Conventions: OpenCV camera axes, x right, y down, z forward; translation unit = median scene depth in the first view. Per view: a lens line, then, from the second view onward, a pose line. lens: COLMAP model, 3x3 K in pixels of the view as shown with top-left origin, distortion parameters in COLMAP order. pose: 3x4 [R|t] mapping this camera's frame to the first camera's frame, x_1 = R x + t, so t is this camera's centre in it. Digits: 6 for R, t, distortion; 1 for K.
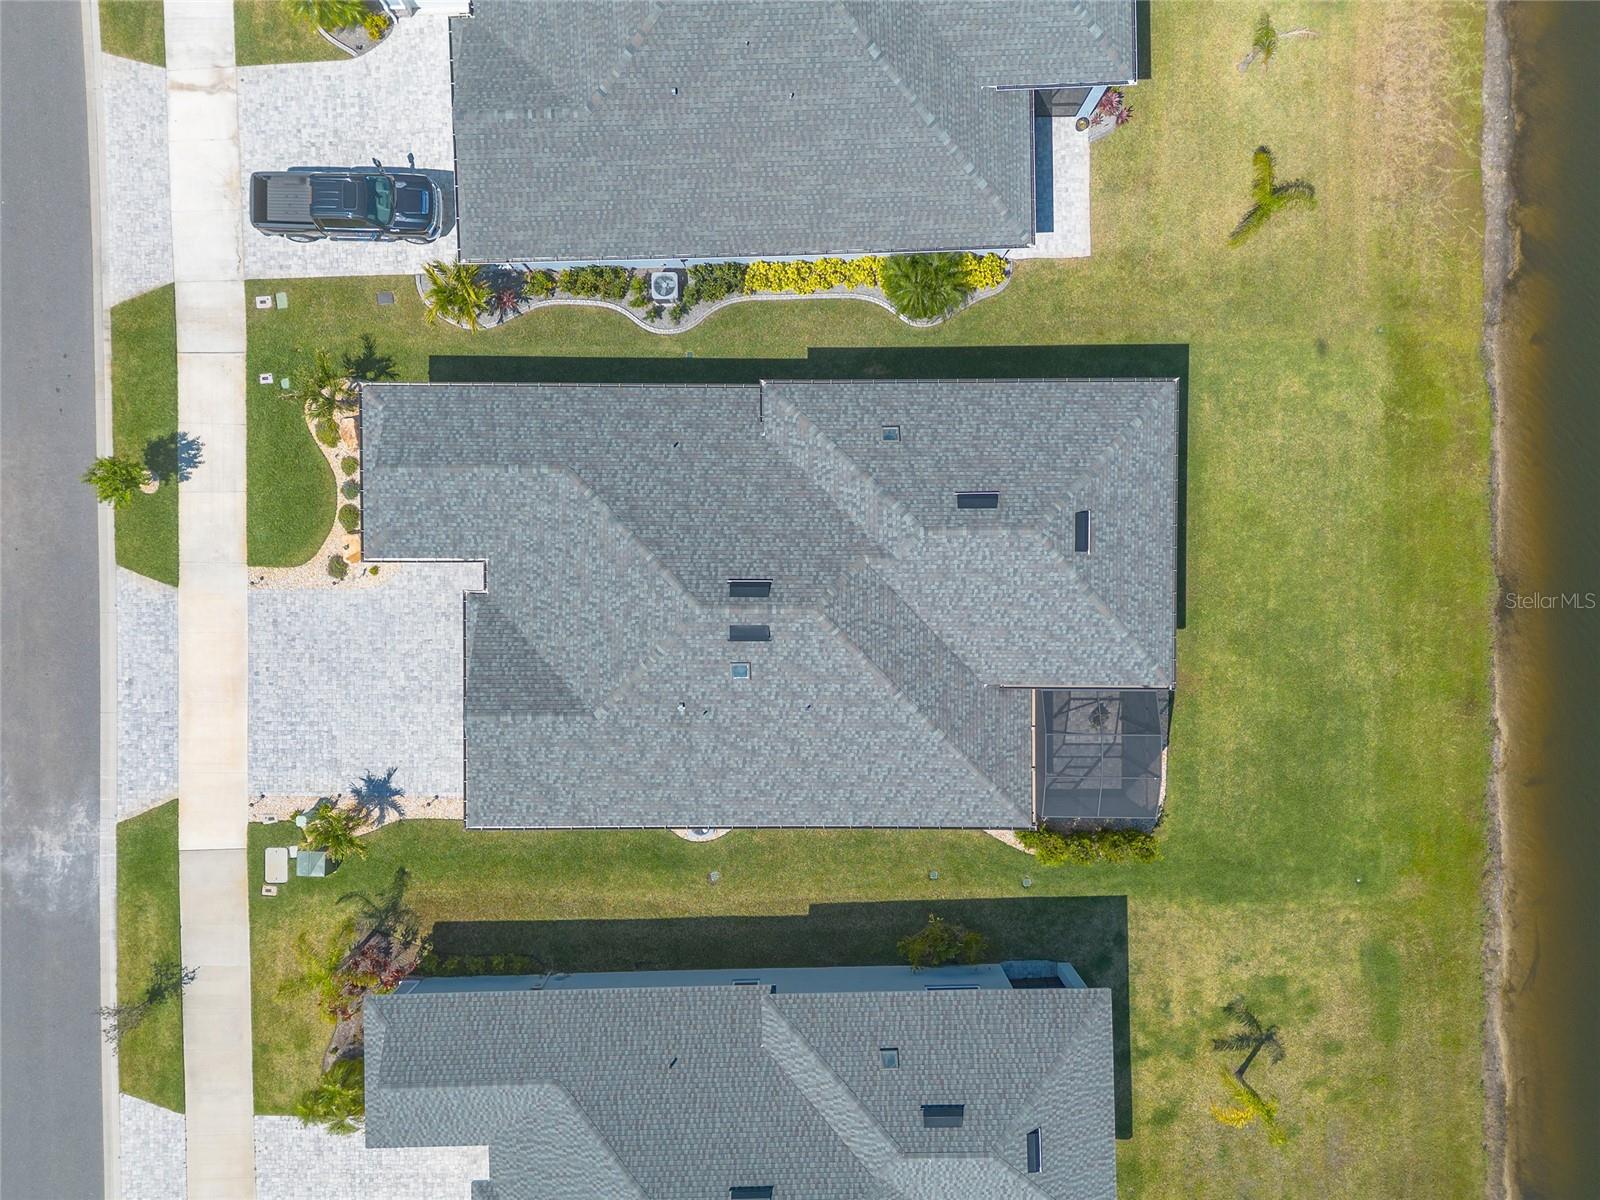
lens RADIAL K [[1131.4, 0, 794.1], [0, 1131.4, 601.3], [0, 0, 1]] dist [0.085788, -0.087267]
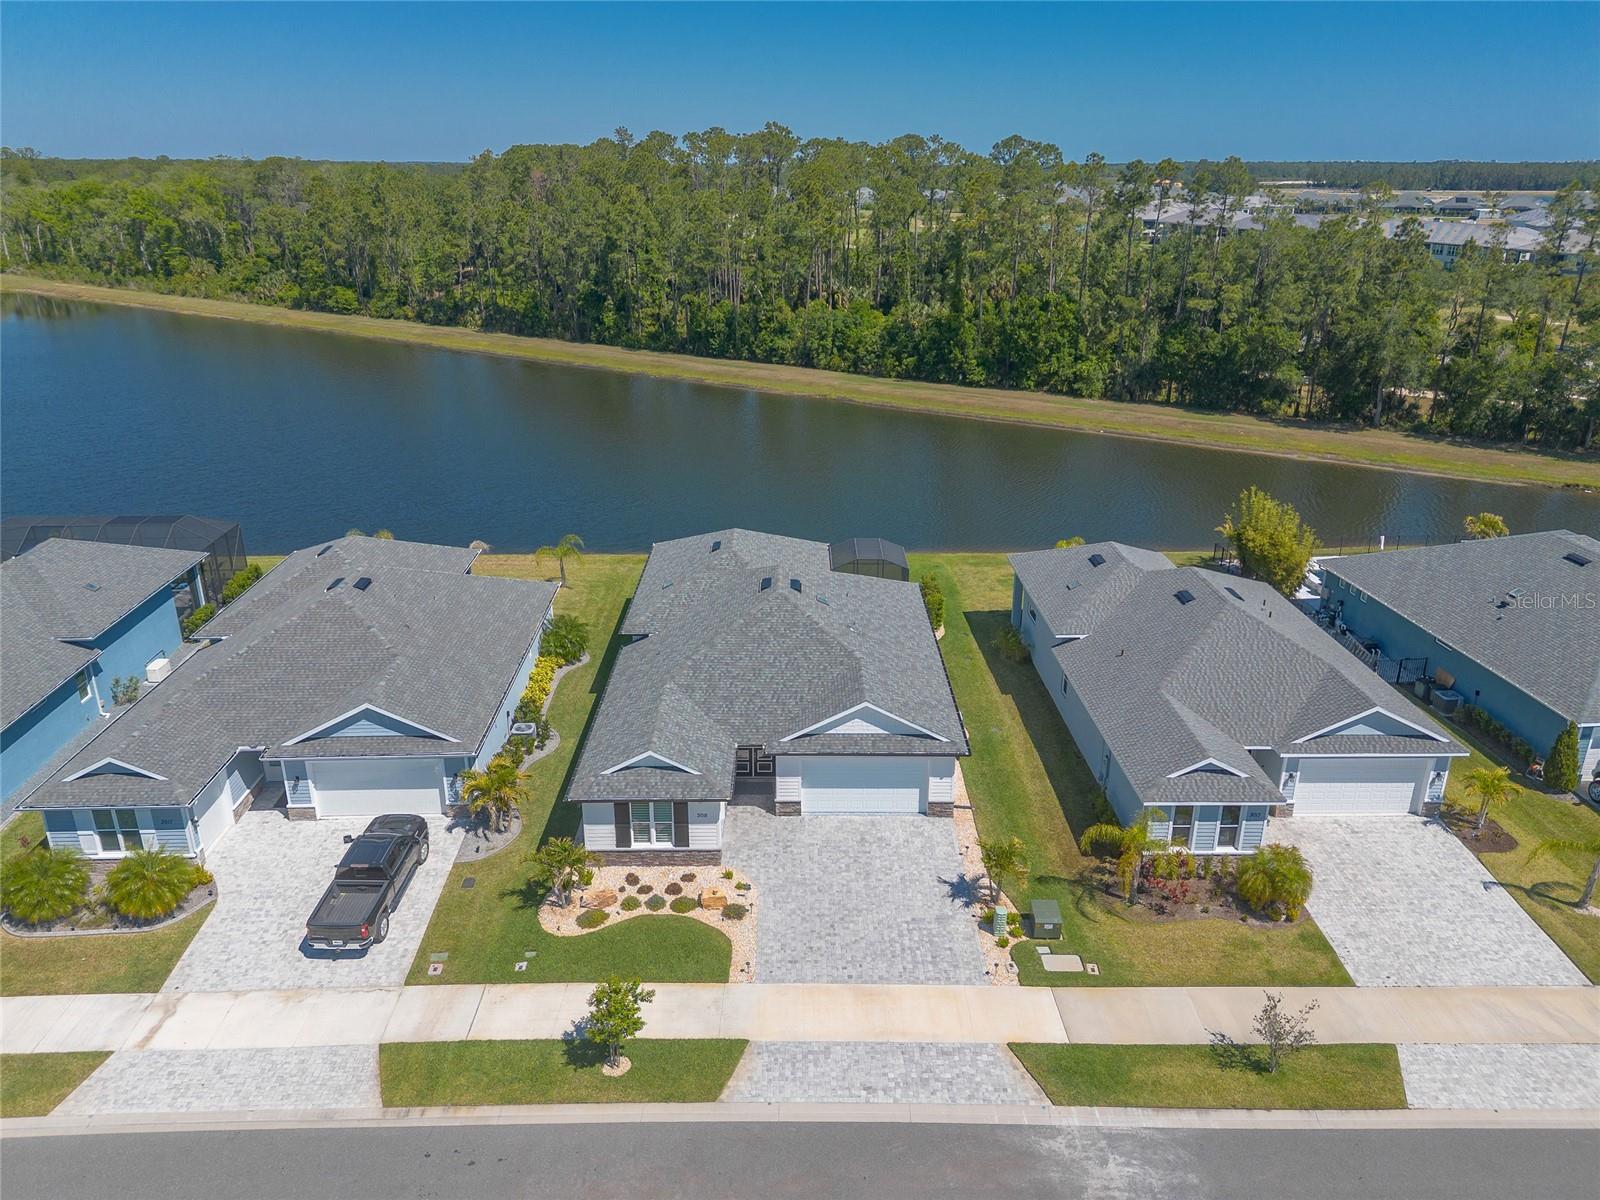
lens RADIAL K [[1125.8, 0, 800.0], [0, 1125.8, 600.0], [0, 0, 1]] dist [0.107046, -0.131431]
pose [[-0.004573, -0.357302, 0.933978, -1.188813], [0.999855, -0.016928, -0.001581, 0.030897], [0.016375, 0.933835, 0.357328, 0.414635]]
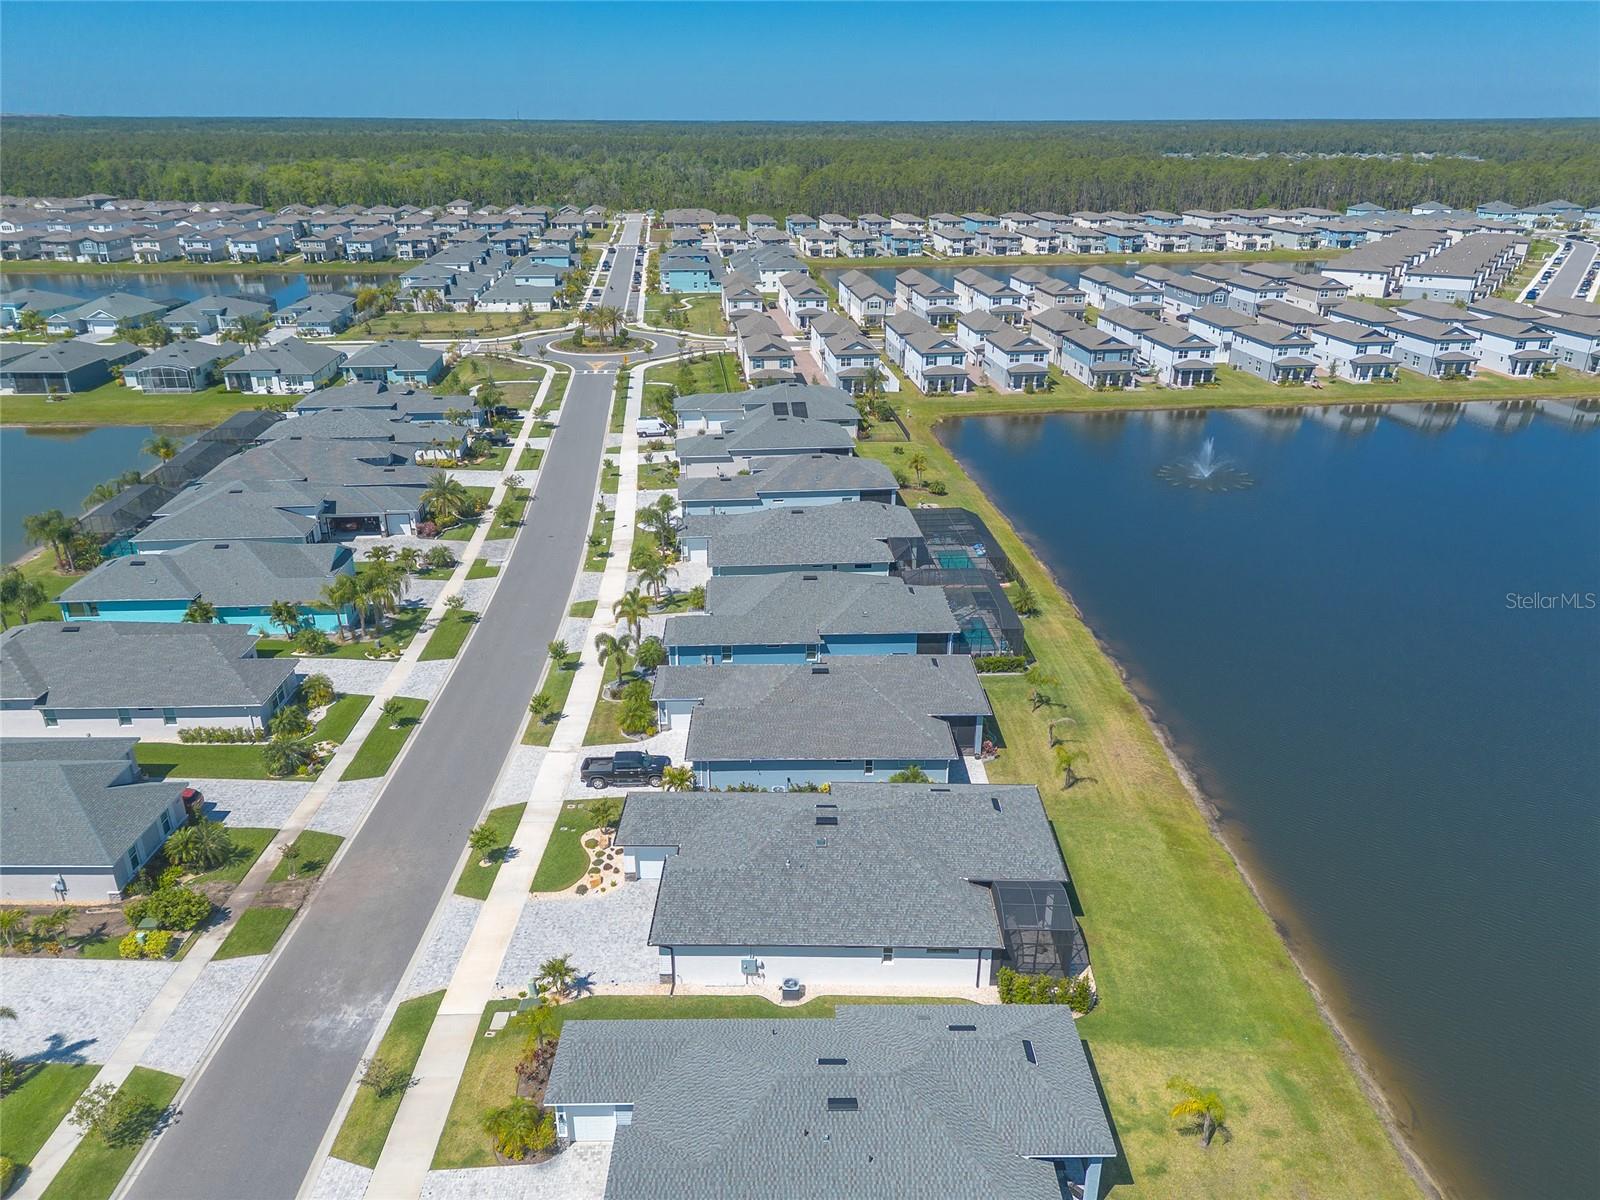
lens RADIAL K [[1131.4, 0, 794.1], [0, 1131.4, 601.3], [0, 0, 1]] dist [0.085788, -0.087267]
pose [[0.999878, 0.008298, -0.013225, -0.060507], [-0.015364, 0.372541, -0.927888, 1.388248], [-0.002773, 0.927979, 0.372623, -0.041772]]
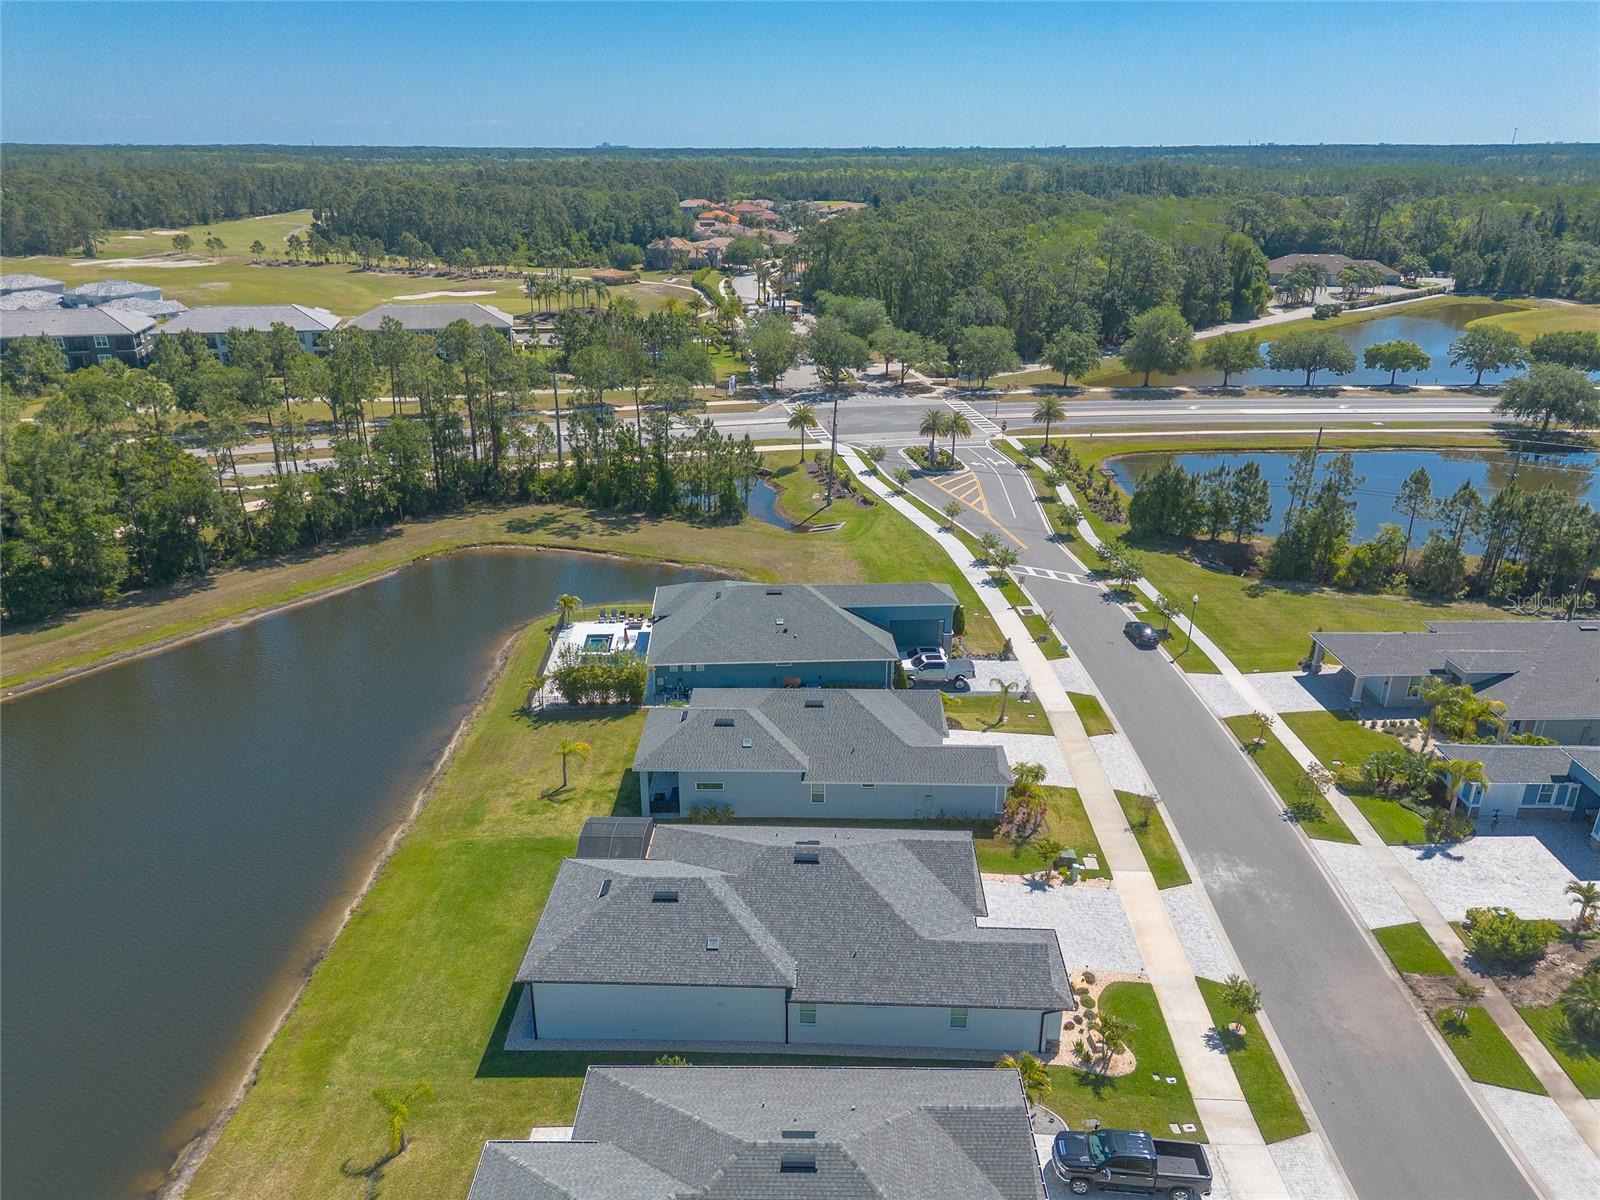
lens RADIAL K [[1131.4, 0, 794.1], [0, 1131.4, 601.3], [0, 0, 1]] dist [0.085788, -0.087267]
pose [[-0.999185, -0.014416, 0.037694, -0.066236], [0.040332, -0.389479, 0.920152, -1.212628], [0.001416, 0.920923, 0.389743, -0.026449]]
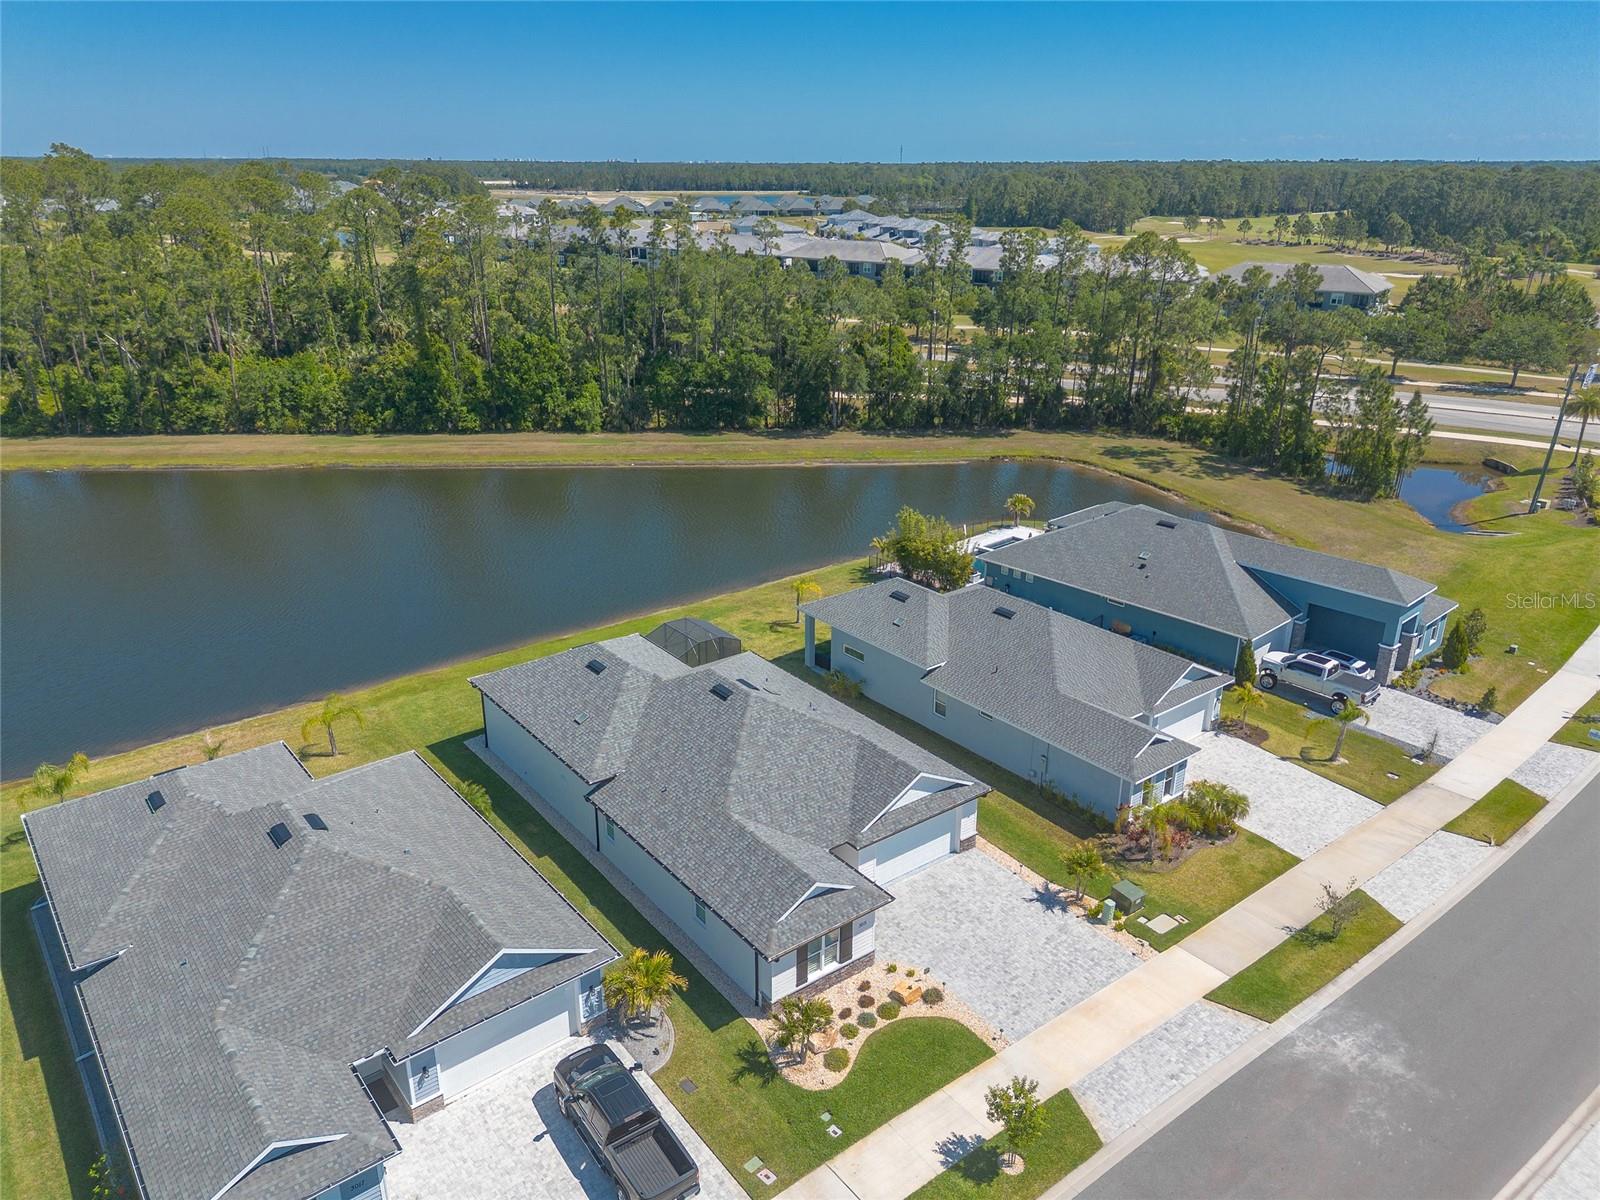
lens RADIAL K [[1125.8, 0, 800.0], [0, 1125.8, 600.0], [0, 0, 1]] dist [0.107046, -0.131431]
pose [[-0.606705, -0.286914, 0.741343, -0.984994], [0.794824, -0.233978, 0.559919, -0.617567], [0.012809, 0.928943, 0.370002, 0.280167]]
